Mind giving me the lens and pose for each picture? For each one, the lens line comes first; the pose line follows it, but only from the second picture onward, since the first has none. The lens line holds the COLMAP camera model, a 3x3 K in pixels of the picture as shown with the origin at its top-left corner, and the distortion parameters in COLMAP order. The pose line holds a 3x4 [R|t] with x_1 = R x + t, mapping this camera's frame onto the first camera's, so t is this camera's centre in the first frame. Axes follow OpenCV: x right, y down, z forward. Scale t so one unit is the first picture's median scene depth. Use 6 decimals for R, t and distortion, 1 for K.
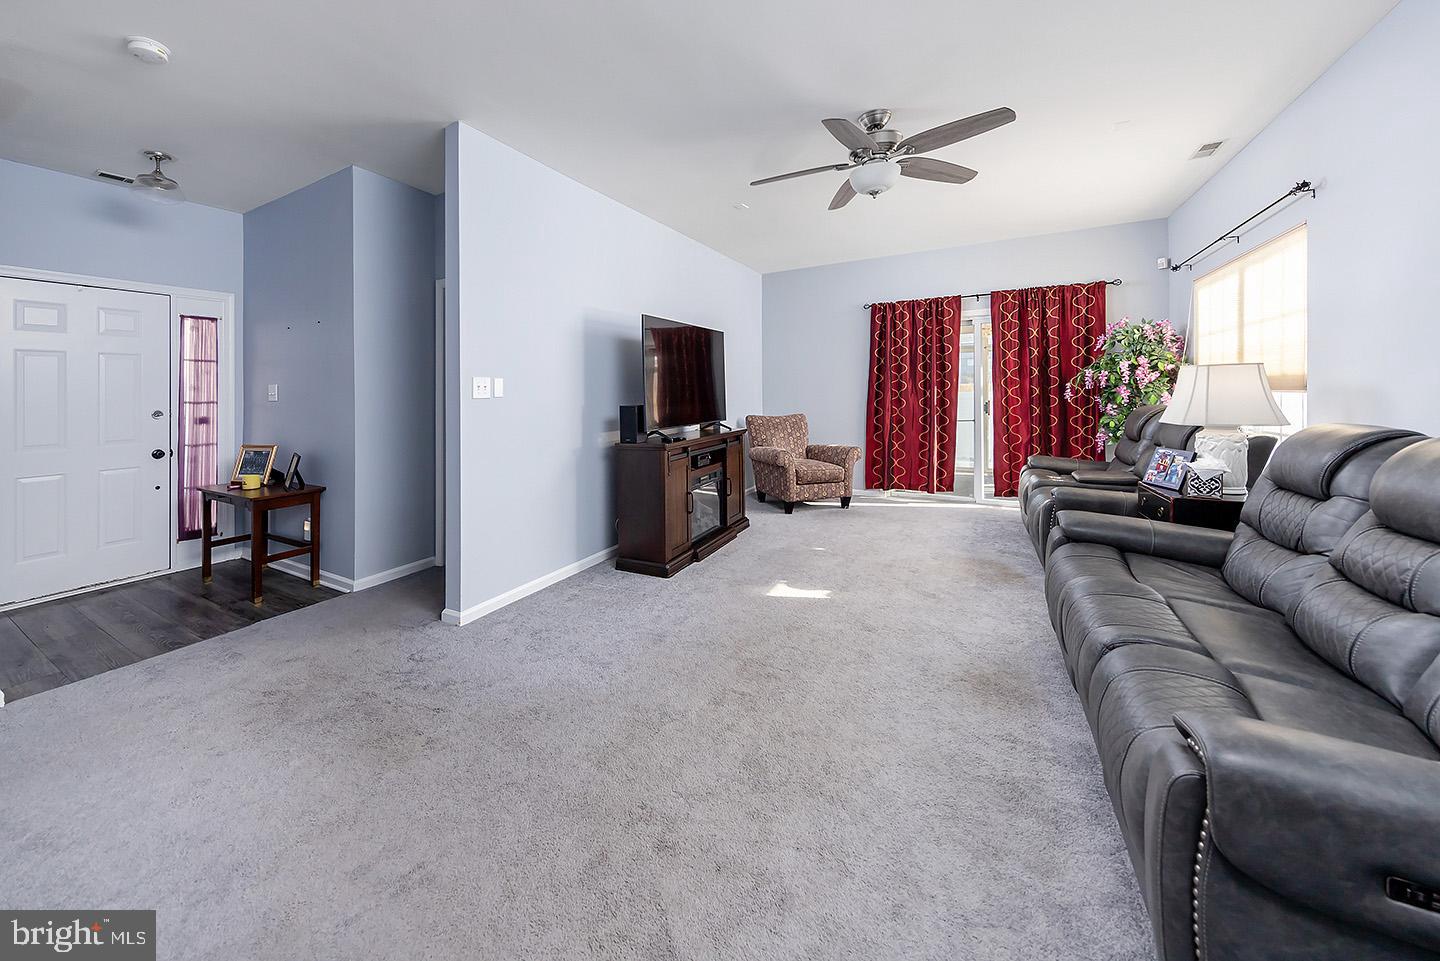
lens RADIAL K [[526.9, 0, 659.6], [0, 526.9, 385.7], [0, 0, 1]] dist [0.002317, 0.000141]
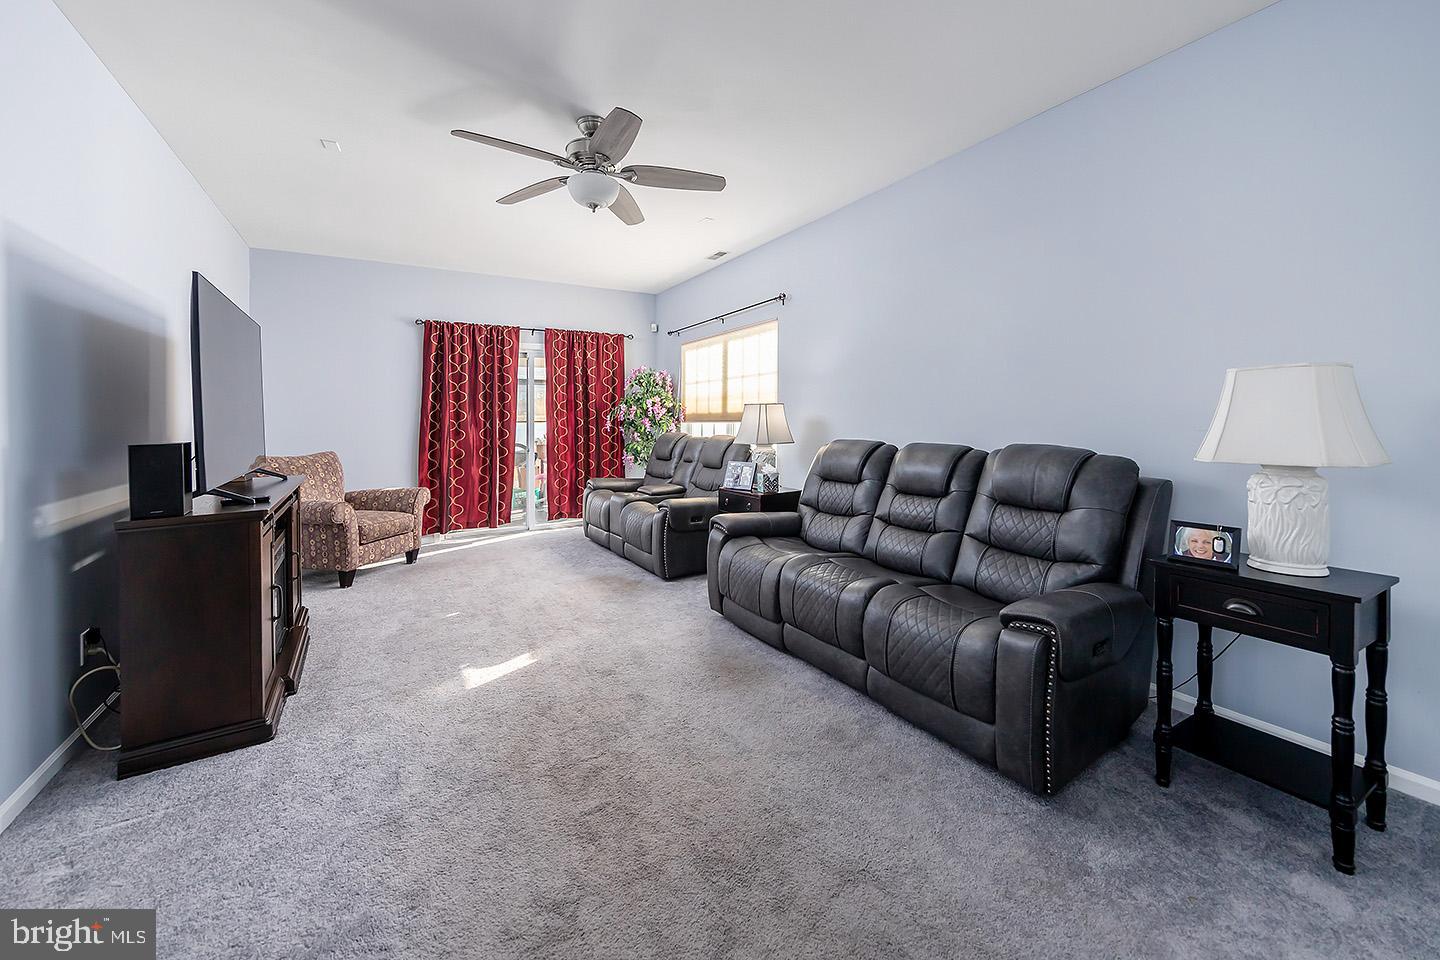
lens RADIAL K [[543.5, 0, 716.4], [0, 543.5, 428.9], [0, 0, 1]] dist [0.000299, -0.000056]
pose [[0.473690, -0.005129, 0.880677, -0.177040], [-0.011776, 0.999857, 0.012157, 0.006557], [-0.880613, -0.016129, 0.473561, 0.186010]]
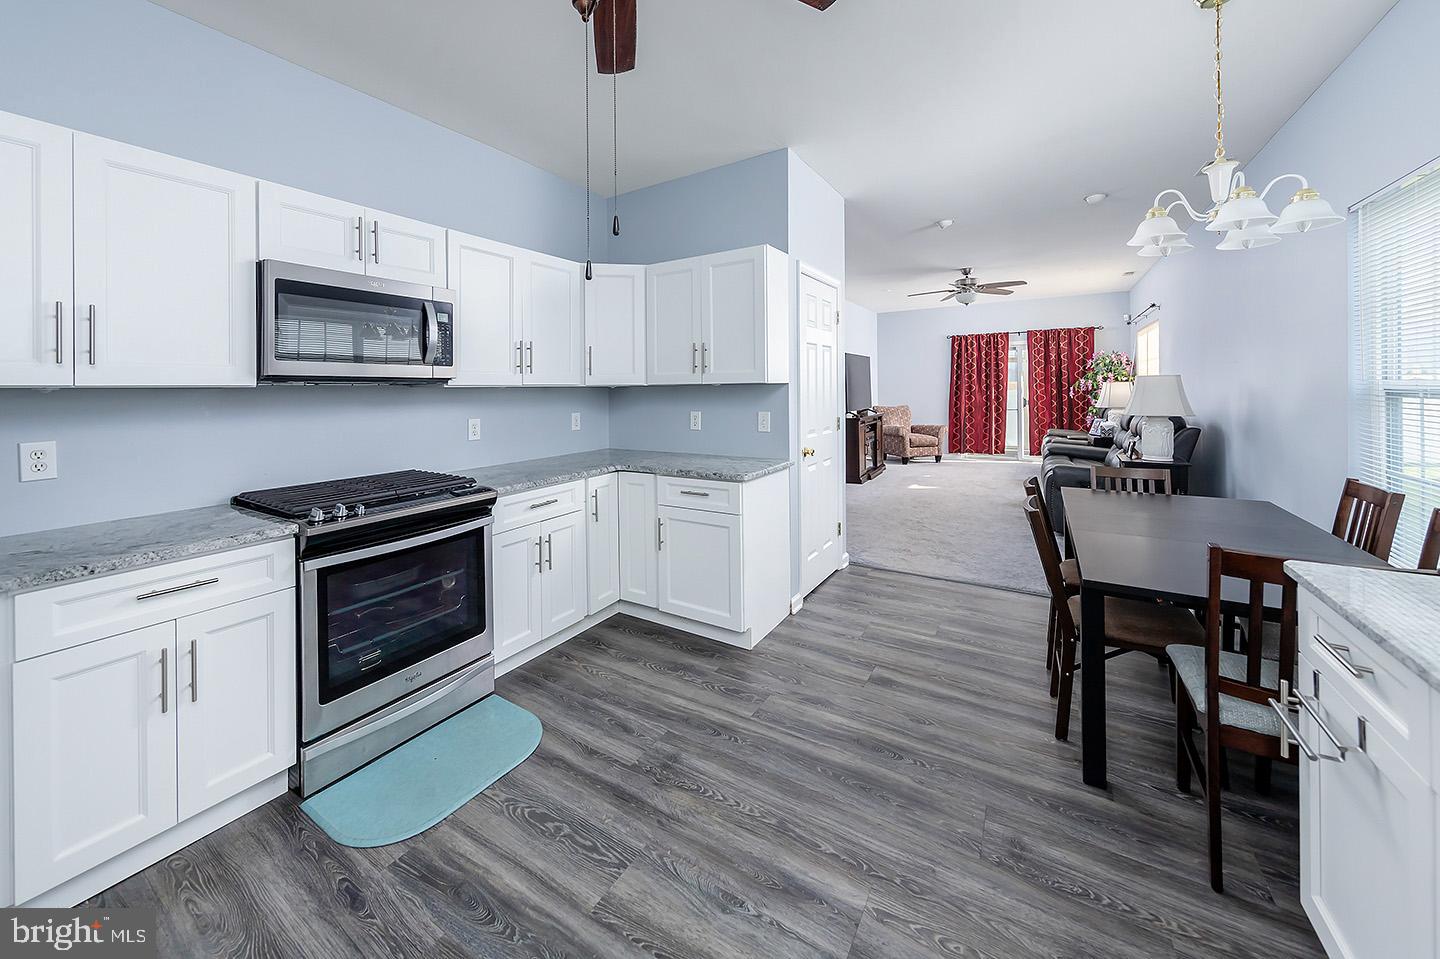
lens RADIAL K [[517.9, 0, 711.7], [0, 517.9, 372.8], [0, 0, 1]] dist [0.000548, 0.000026]
pose [[0.999951, 0.004891, -0.008625, -0.347291], [-0.005051, 0.999814, -0.018634, -0.013171], [0.008532, 0.018677, 0.999789, -0.633771]]
